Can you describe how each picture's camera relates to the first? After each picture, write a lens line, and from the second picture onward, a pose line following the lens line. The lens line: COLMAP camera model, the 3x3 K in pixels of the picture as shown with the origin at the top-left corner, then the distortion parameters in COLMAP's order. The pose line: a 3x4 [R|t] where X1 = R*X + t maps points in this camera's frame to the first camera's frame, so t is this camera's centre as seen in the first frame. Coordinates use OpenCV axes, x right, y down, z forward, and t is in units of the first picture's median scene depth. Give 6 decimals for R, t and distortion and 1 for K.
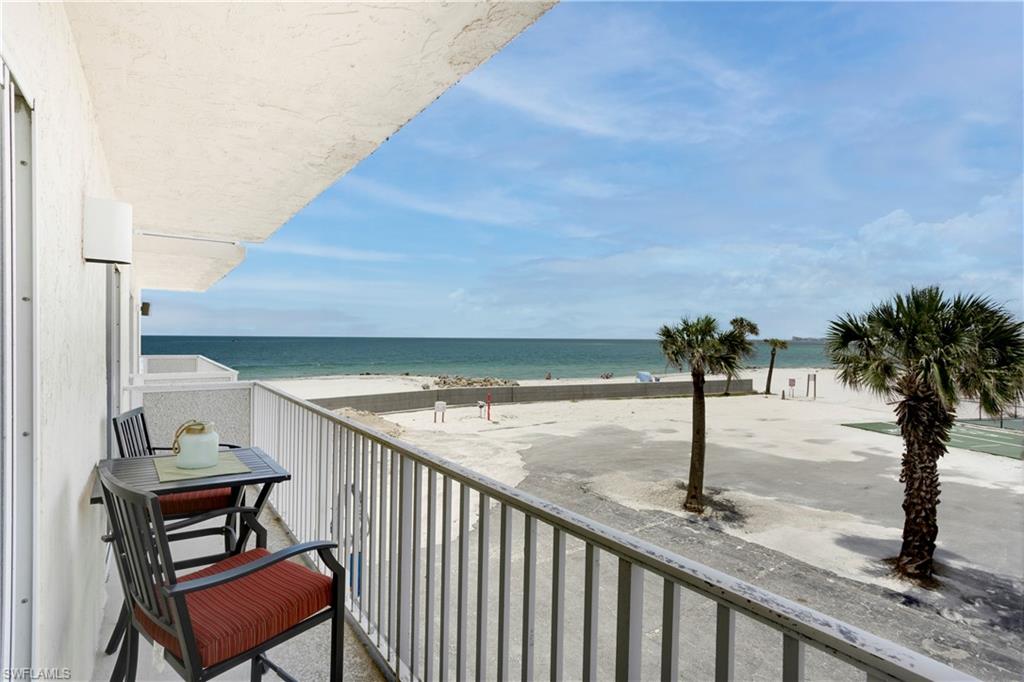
lens RADIAL K [[487.4, 0, 506.3], [0, 487.4, 342.3], [0, 0, 1]] dist [-0.059108, 0.032152]
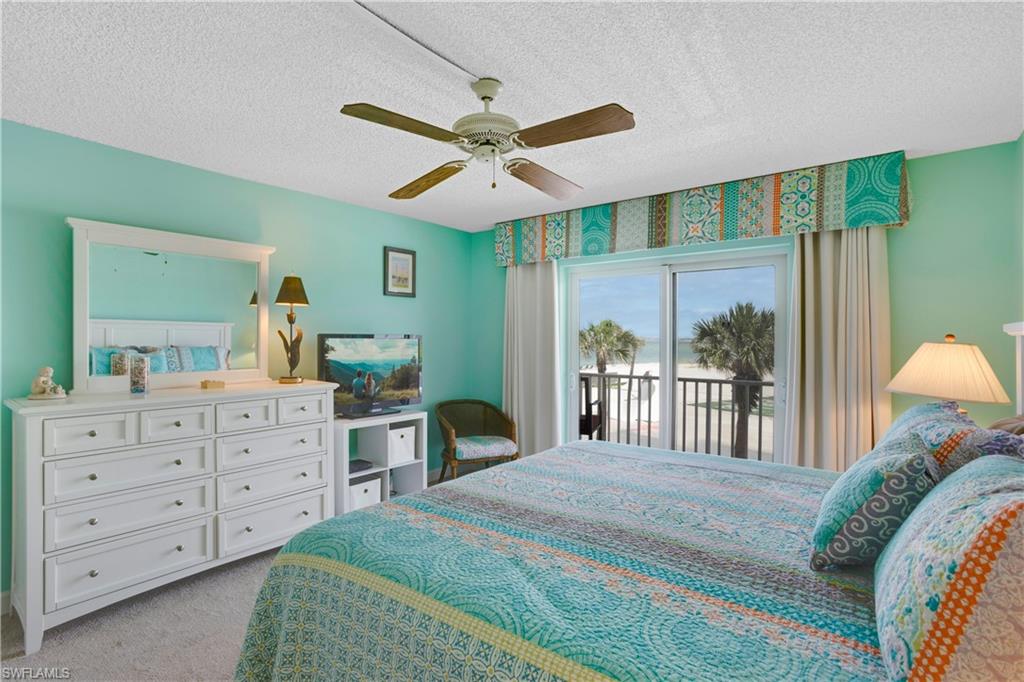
lens RADIAL K [[487.4, 0, 506.3], [0, 487.4, 342.3], [0, 0, 1]] dist [-0.059108, 0.032152]
pose [[0.967735, -0.011898, 0.251690, -0.285214], [0.012066, 0.999927, 0.000876, 0.004134], [-0.251682, 0.002189, 0.967807, -0.337395]]
